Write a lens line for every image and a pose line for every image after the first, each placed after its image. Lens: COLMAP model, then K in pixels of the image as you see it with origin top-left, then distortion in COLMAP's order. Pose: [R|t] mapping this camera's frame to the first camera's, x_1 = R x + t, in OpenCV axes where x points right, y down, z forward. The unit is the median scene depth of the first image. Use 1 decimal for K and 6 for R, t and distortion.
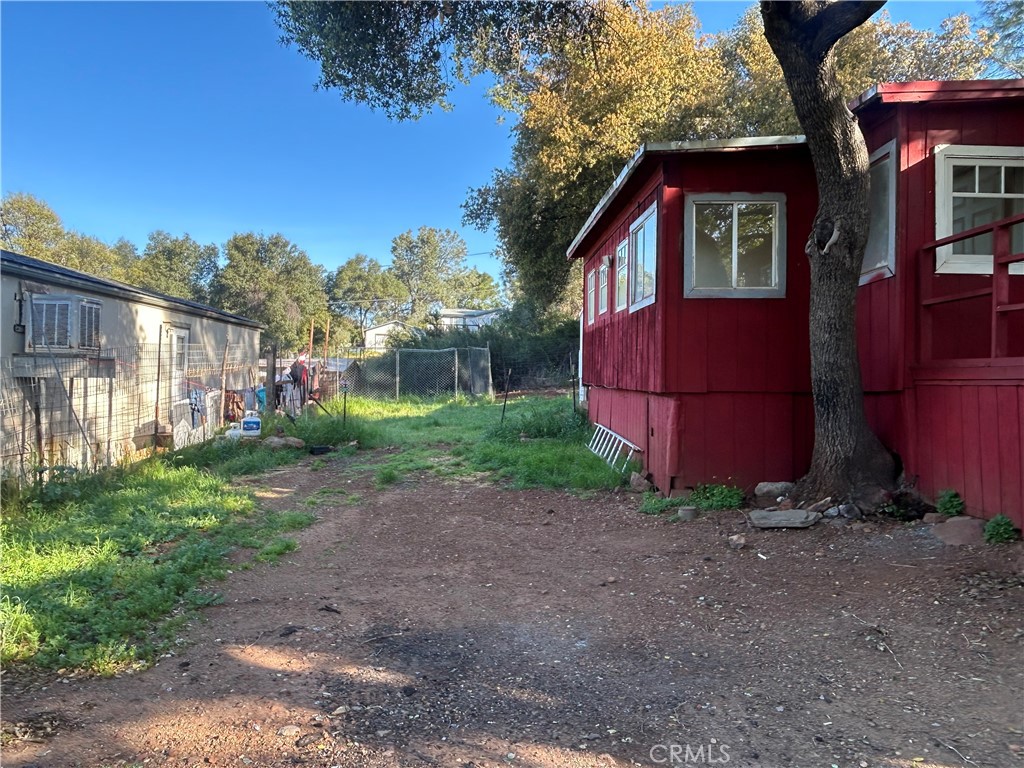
lens RADIAL K [[714.1, 0, 510.1], [0, 714.1, 366.0], [0, 0, 1]] dist [0.006822, -0.063479]
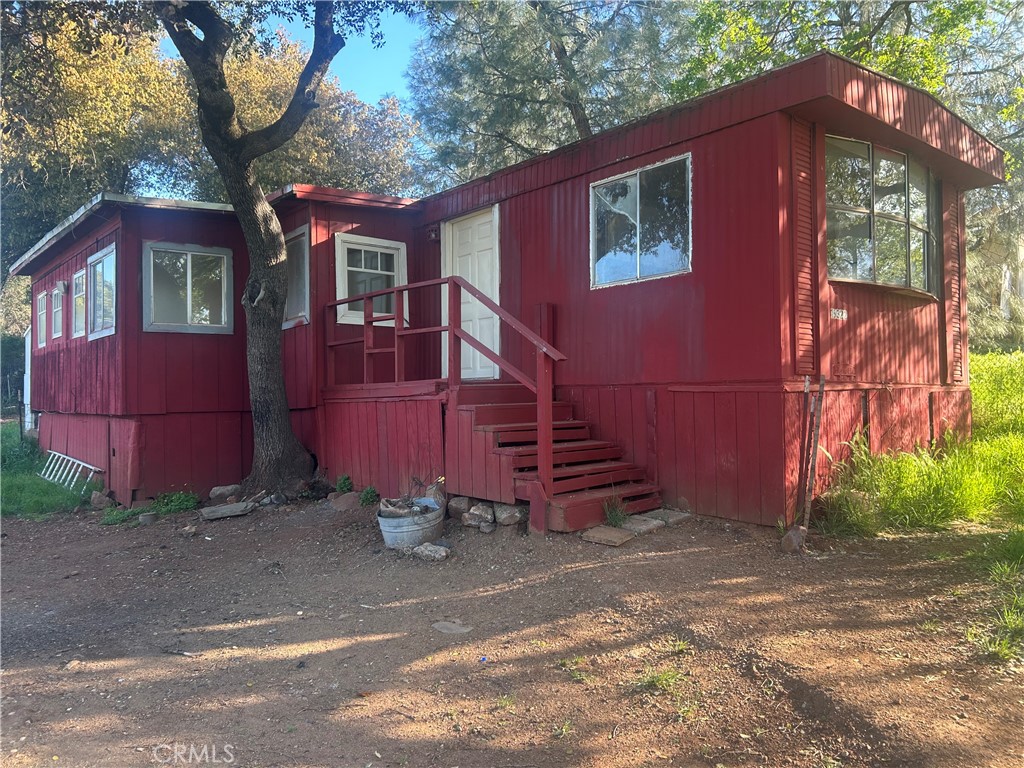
lens RADIAL K [[780.7, 0, 512.0], [0, 780.7, 384.0], [0, 0, 1]] dist [0.035144, -0.008649]
pose [[0.788667, -0.008886, 0.614756, -0.063018], [0.010531, 0.999944, 0.000943, -0.005969], [-0.614730, 0.005731, 0.788717, -0.343123]]
